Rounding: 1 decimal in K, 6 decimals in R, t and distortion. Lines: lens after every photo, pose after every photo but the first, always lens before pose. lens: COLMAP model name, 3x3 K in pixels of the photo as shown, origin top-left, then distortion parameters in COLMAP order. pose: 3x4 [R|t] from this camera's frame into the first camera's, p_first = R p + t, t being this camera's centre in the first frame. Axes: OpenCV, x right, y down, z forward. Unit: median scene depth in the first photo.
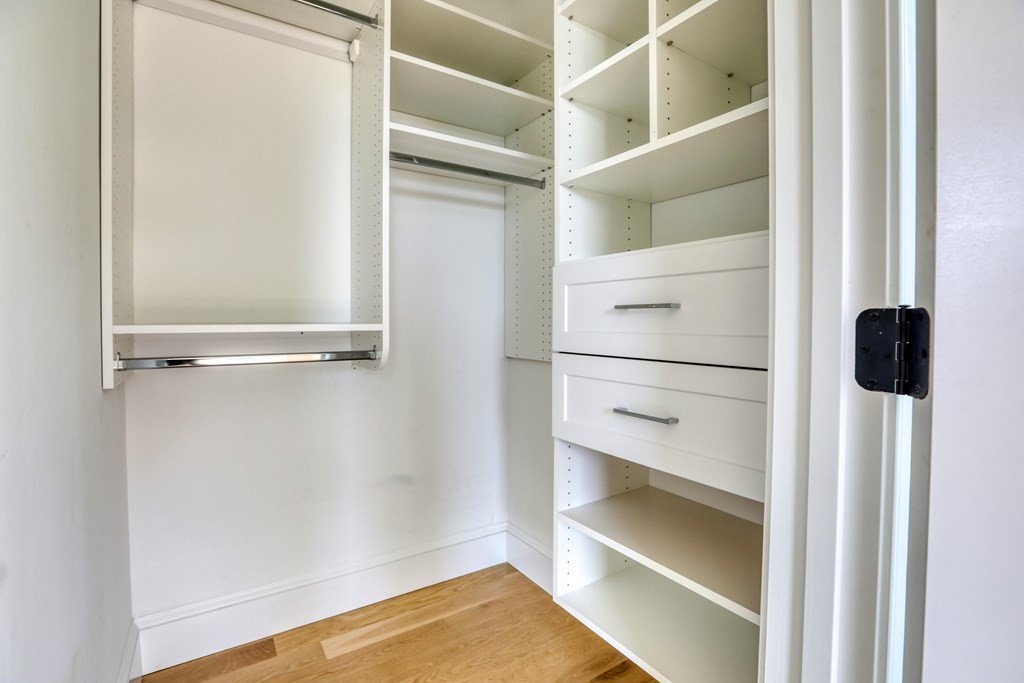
lens RADIAL K [[475.9, 0, 501.3], [0, 475.9, 336.9], [0, 0, 1]] dist [-0.041601, 0.000175]
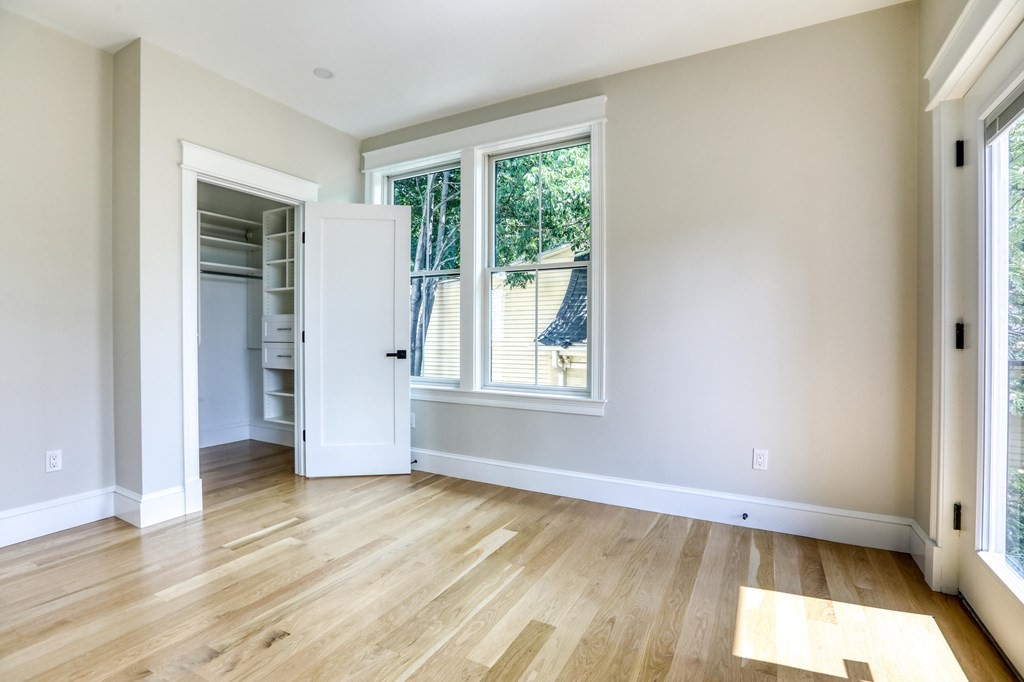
lens RADIAL K [[475.9, 0, 501.3], [0, 475.9, 336.4], [0, 0, 1]] dist [-0.041601, 0.000175]
pose [[0.880390, -0.001450, 0.474248, 0.019767], [0.010411, 0.999813, -0.016269, 0.064367], [-0.474136, 0.019260, 0.880241, -2.701091]]
